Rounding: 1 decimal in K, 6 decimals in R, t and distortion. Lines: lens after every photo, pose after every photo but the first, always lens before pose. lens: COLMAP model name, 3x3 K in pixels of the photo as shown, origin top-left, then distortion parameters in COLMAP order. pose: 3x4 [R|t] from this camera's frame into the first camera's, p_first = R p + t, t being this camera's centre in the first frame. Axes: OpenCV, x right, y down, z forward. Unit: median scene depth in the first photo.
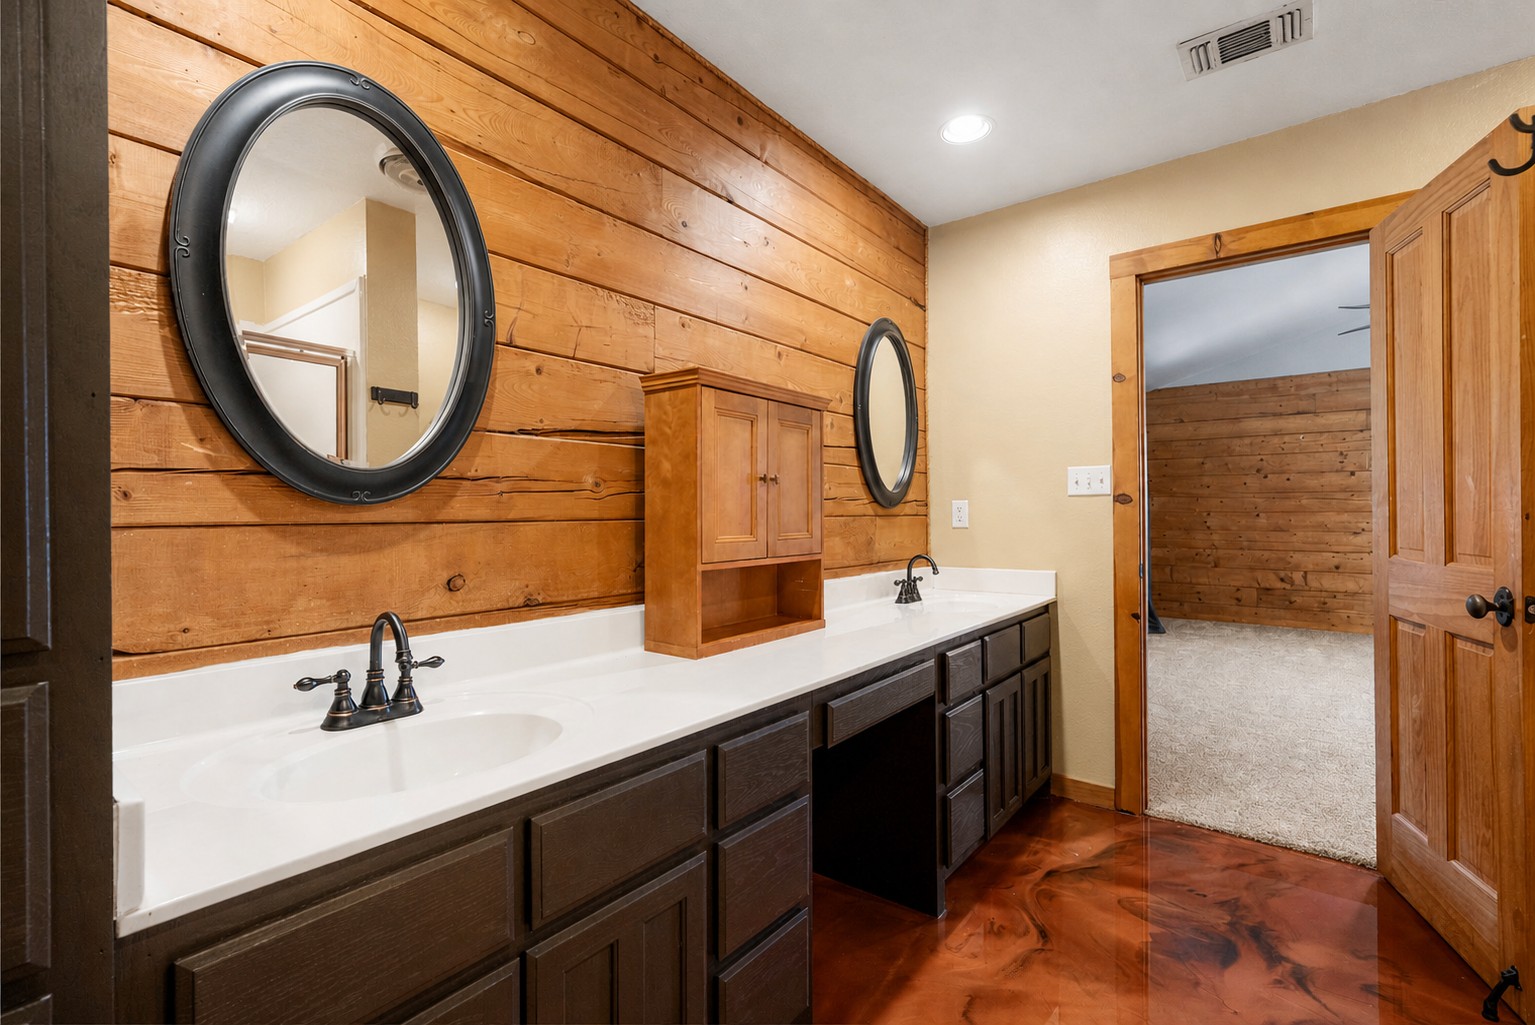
lens RADIAL K [[697.5, 0, 771.6], [0, 697.5, 494.1], [0, 0, 1]] dist [-0.000108, 0.000001]
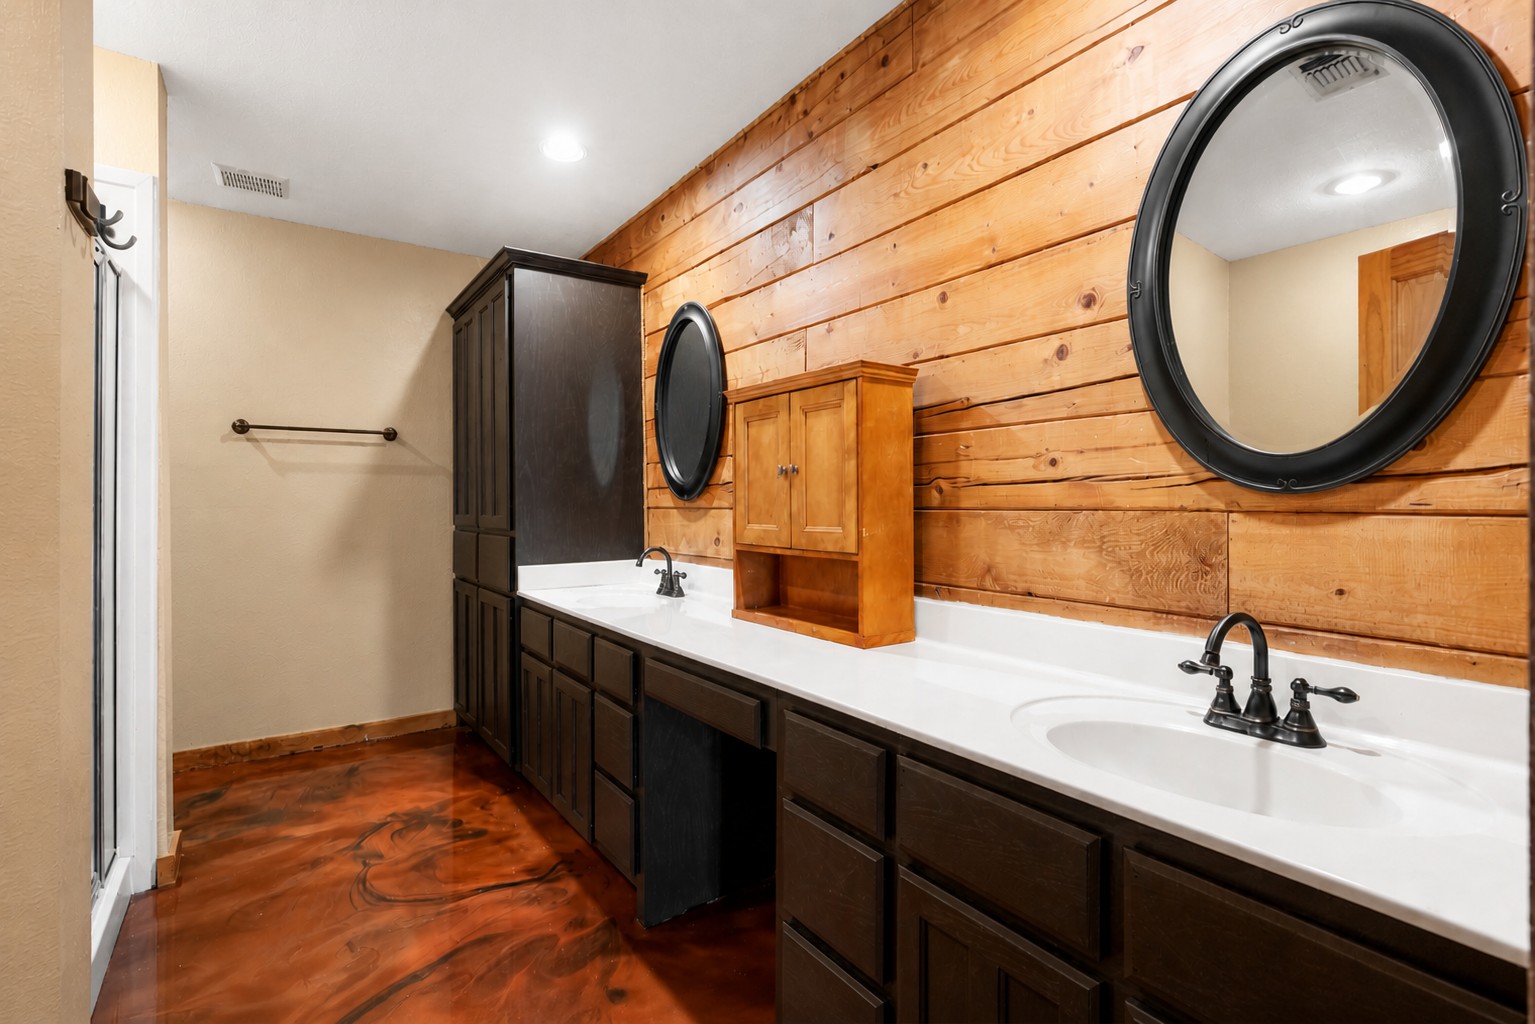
lens RADIAL K [[725.2, 0, 767.5], [0, 725.2, 512.0], [0, 0, 1]] dist [-0.000045, -0.000347]
pose [[-0.299755, 0.004613, -0.954005, 0.714889], [0.025358, 0.999674, -0.003134, 0.028128], [0.953679, -0.025131, -0.299775, 0.910015]]
